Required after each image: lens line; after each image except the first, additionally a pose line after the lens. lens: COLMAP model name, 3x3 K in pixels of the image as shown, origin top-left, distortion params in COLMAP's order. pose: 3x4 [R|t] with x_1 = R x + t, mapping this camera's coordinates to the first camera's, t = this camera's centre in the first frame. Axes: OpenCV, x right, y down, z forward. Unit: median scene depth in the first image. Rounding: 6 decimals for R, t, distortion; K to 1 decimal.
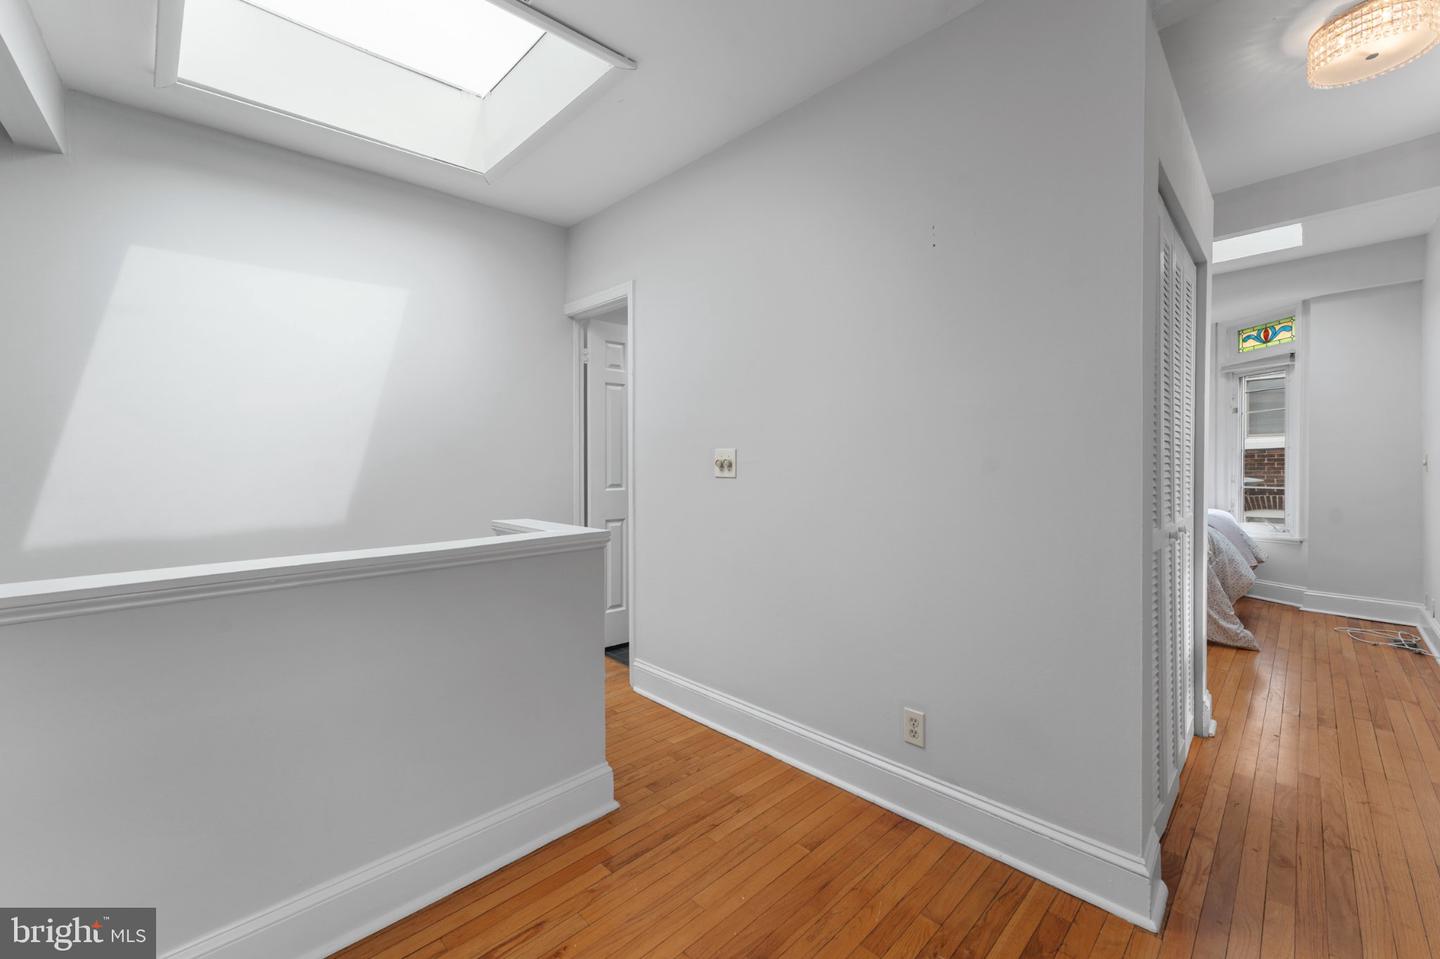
lens RADIAL K [[583.9, 0, 716.3], [0, 583.9, 467.2], [0, 0, 1]] dist [-0.000703, -0.000182]
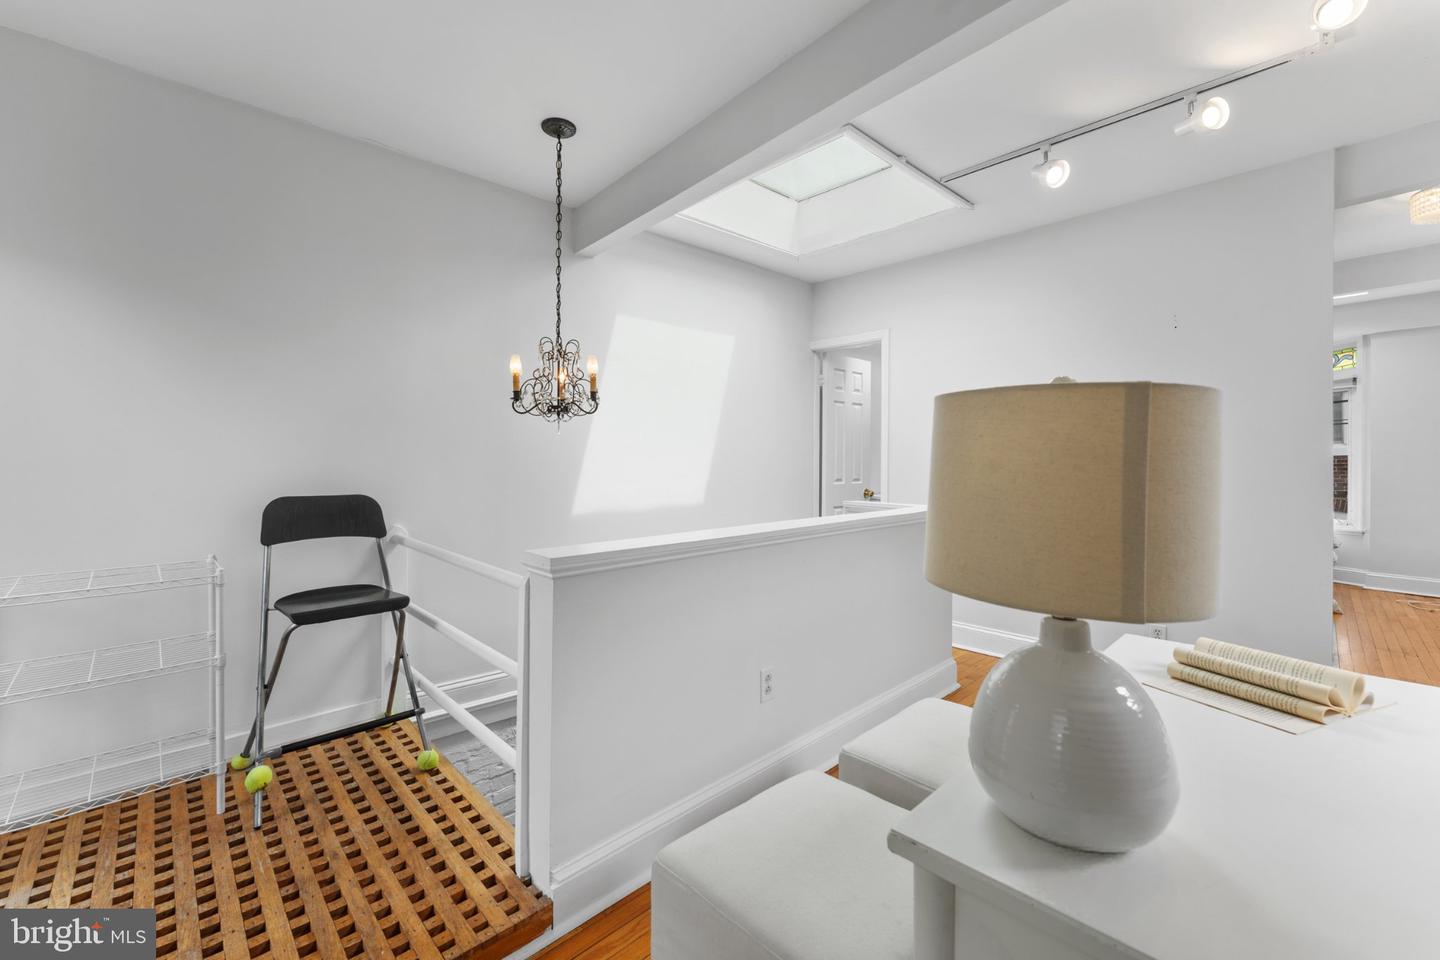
lens RADIAL K [[585.8, 0, 721.1], [0, 585.8, 458.8], [0, 0, 1]] dist [-0.000687, 0.000057]
pose [[0.999940, 0.009394, -0.005671, -0.422913], [-0.009482, 0.999833, -0.015645, 0.006894], [0.005523, 0.015698, 0.999862, -0.294101]]
